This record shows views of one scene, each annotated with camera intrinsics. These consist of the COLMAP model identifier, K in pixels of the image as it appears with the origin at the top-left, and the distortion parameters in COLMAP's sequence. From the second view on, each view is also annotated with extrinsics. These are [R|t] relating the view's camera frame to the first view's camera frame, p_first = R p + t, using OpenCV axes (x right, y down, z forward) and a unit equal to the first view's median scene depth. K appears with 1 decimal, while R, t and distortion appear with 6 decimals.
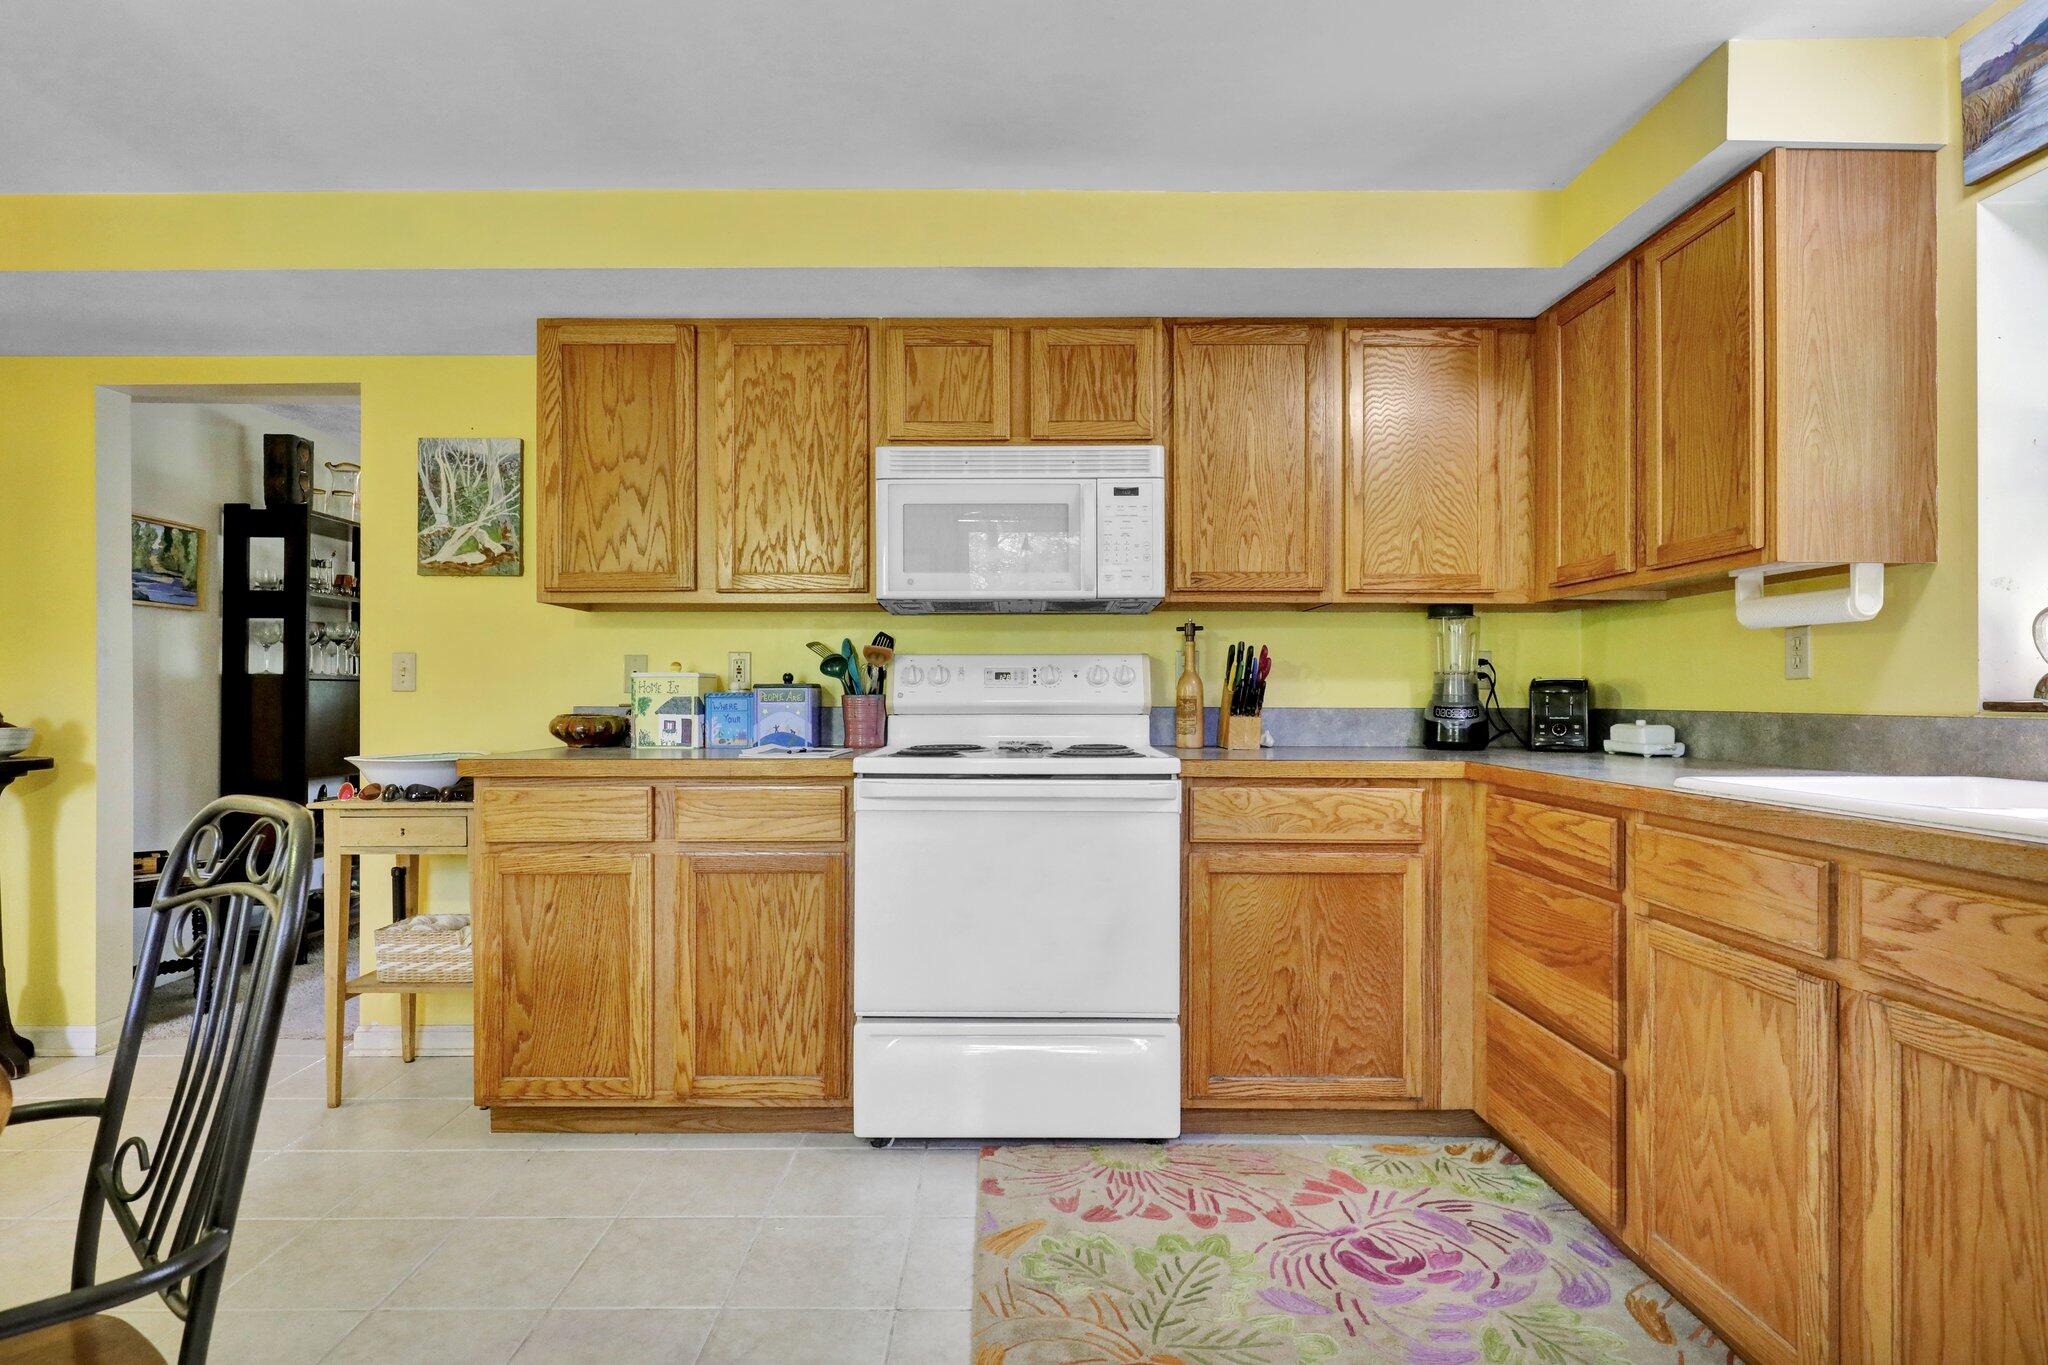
lens RADIAL K [[1036.0, 0, 1023.7], [0, 1036.0, 686.2], [0, 0, 1]] dist [0.000303, 0.000298]
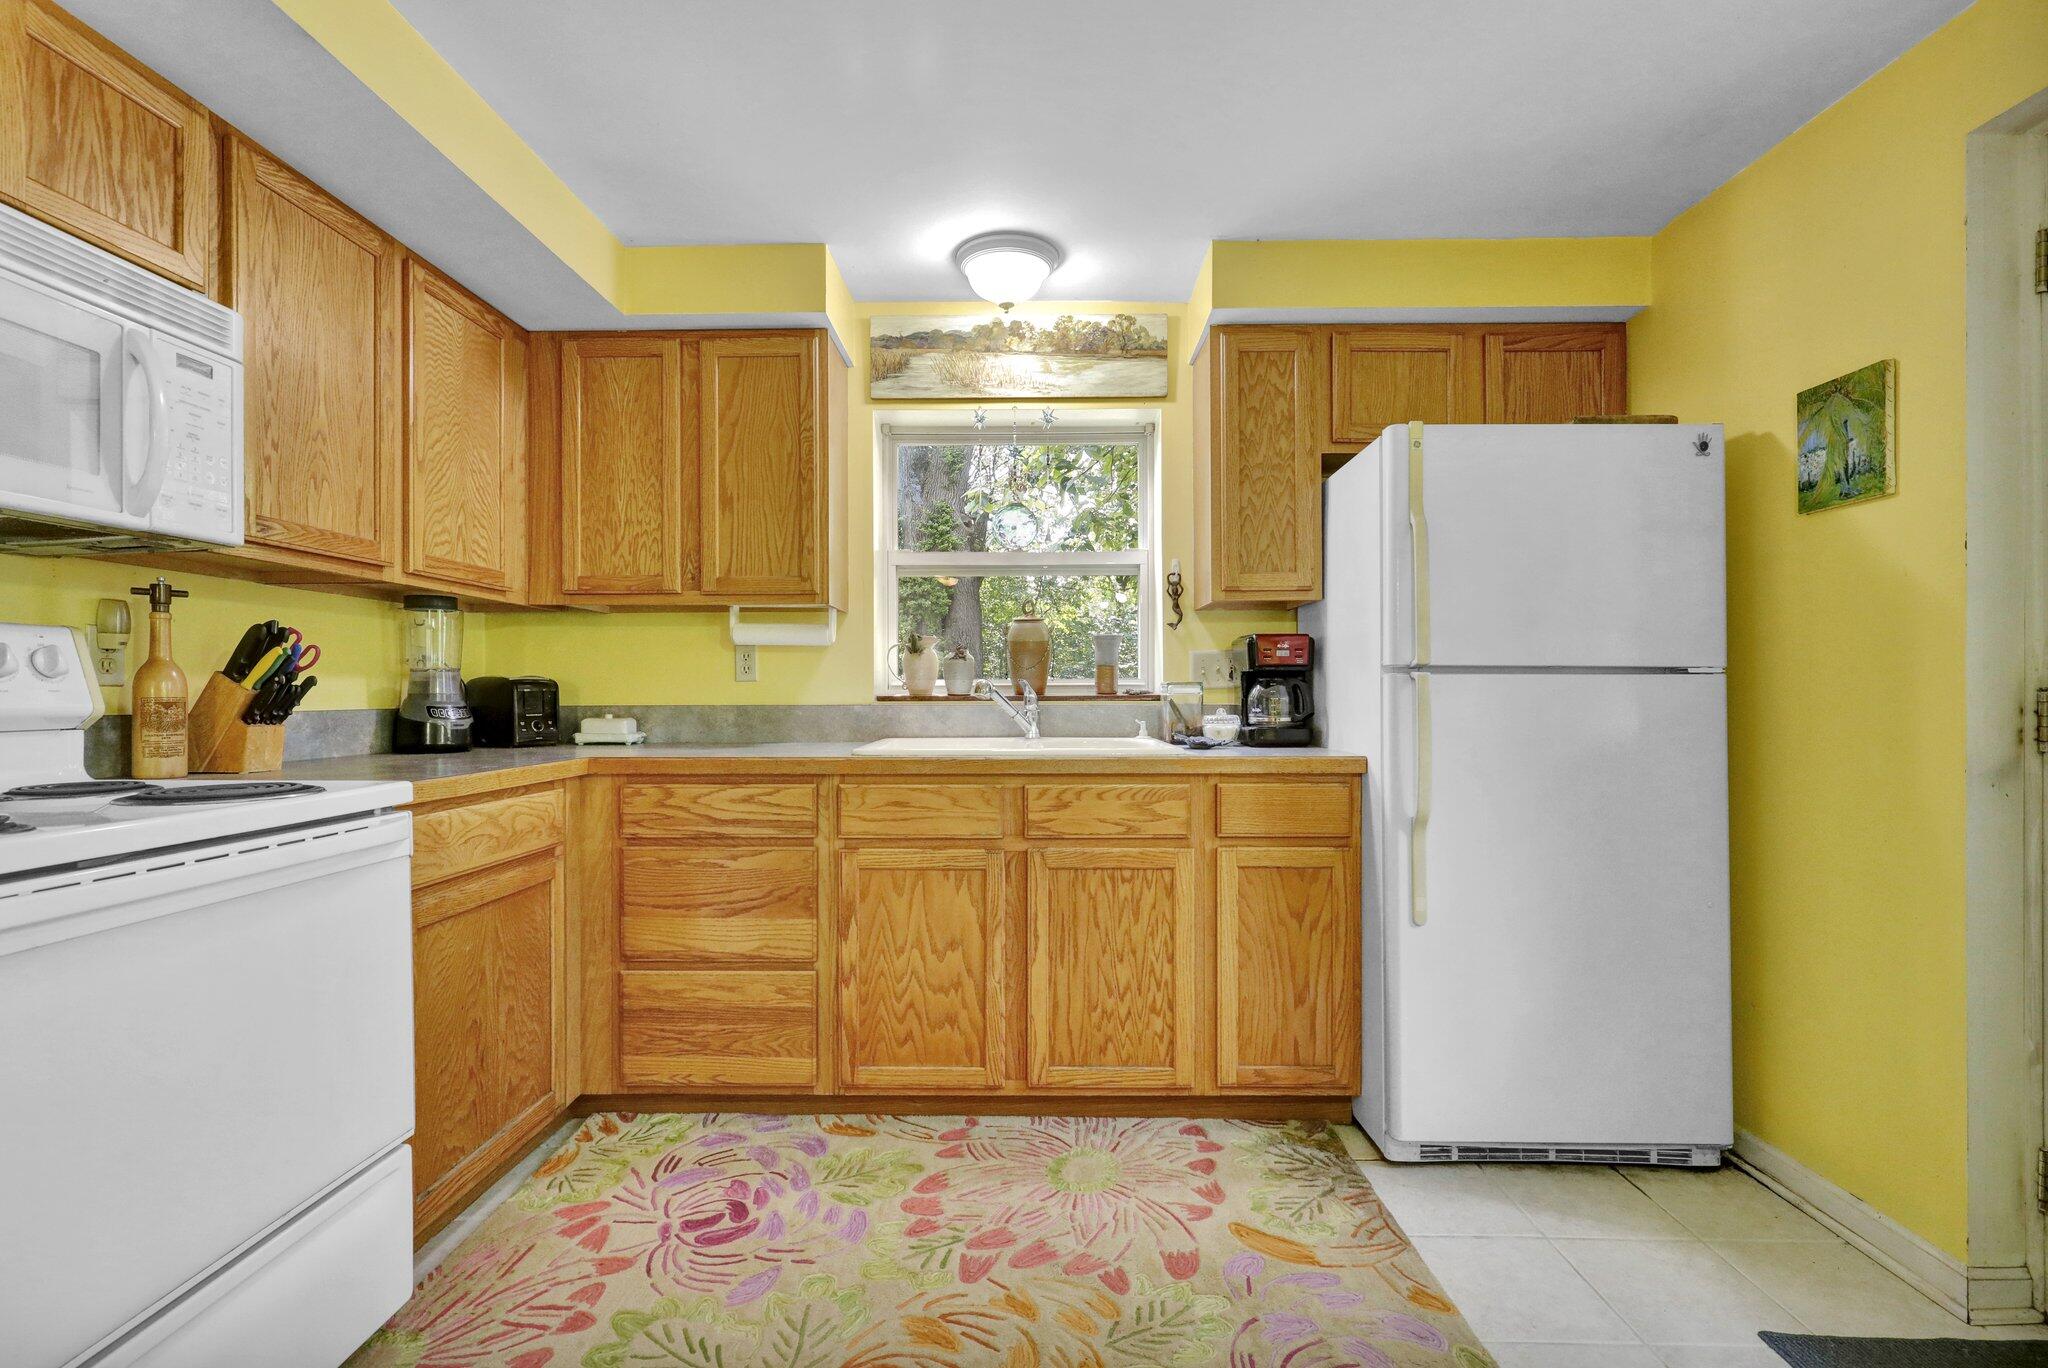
lens RADIAL K [[950.4, 0, 1027.5], [0, 950.4, 689.1], [0, 0, 1]] dist [-0.000045, -0.000072]
pose [[0.006401, 0.000871, 0.999979, -0.553255], [-0.005232, 0.999986, -0.000837, 0.002763], [-0.999966, -0.005226, 0.006406, 0.592978]]
